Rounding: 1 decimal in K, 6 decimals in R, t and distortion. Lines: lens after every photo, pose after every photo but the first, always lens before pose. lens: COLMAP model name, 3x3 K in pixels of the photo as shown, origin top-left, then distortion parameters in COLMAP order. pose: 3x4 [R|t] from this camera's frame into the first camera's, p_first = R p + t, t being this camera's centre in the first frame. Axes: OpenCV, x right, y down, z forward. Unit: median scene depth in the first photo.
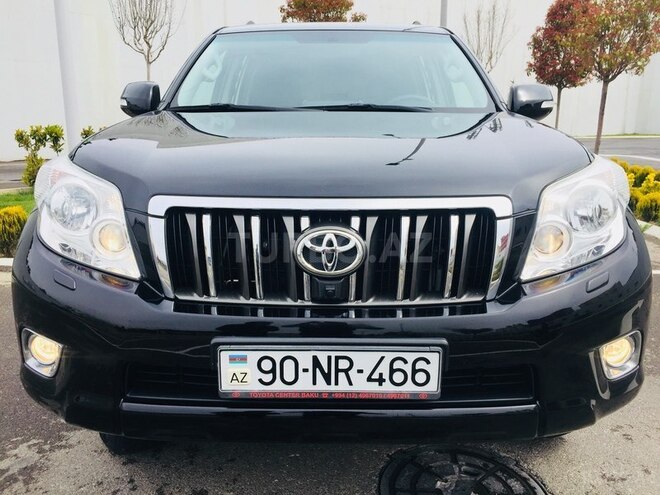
lens RADIAL K [[538.2, 0, 326.8], [0, 538.2, 255.2], [0, 0, 1]] dist [0.119717, -0.001537]
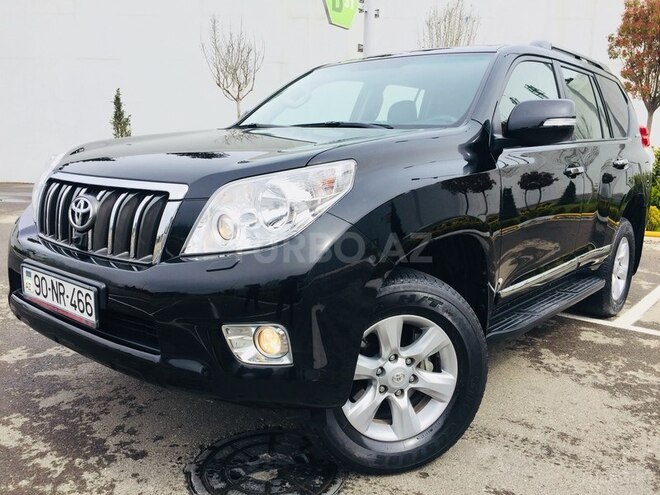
lens RADIAL K [[564.7, 0, 330.0], [0, 564.7, 247.5], [0, 0, 1]] dist [0.004977, -0.084340]
pose [[0.773398, 0.122666, -0.621940, 1.470135], [-0.174795, 0.984331, -0.023222, 0.003760], [0.609346, 0.126672, 0.782721, 0.253869]]
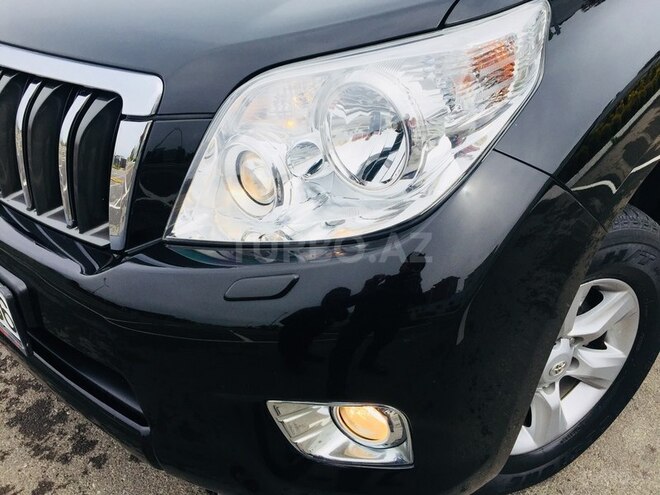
lens RADIAL K [[563.5, 0, 330.0], [0, 563.5, 247.5], [0, 0, 1]] dist [0.075854, -0.087932]
pose [[0.770636, 0.302334, -0.560994, 0.874634], [-0.147429, 0.940999, 0.304606, -0.155980], [0.619988, -0.152034, 0.769741, 0.707082]]
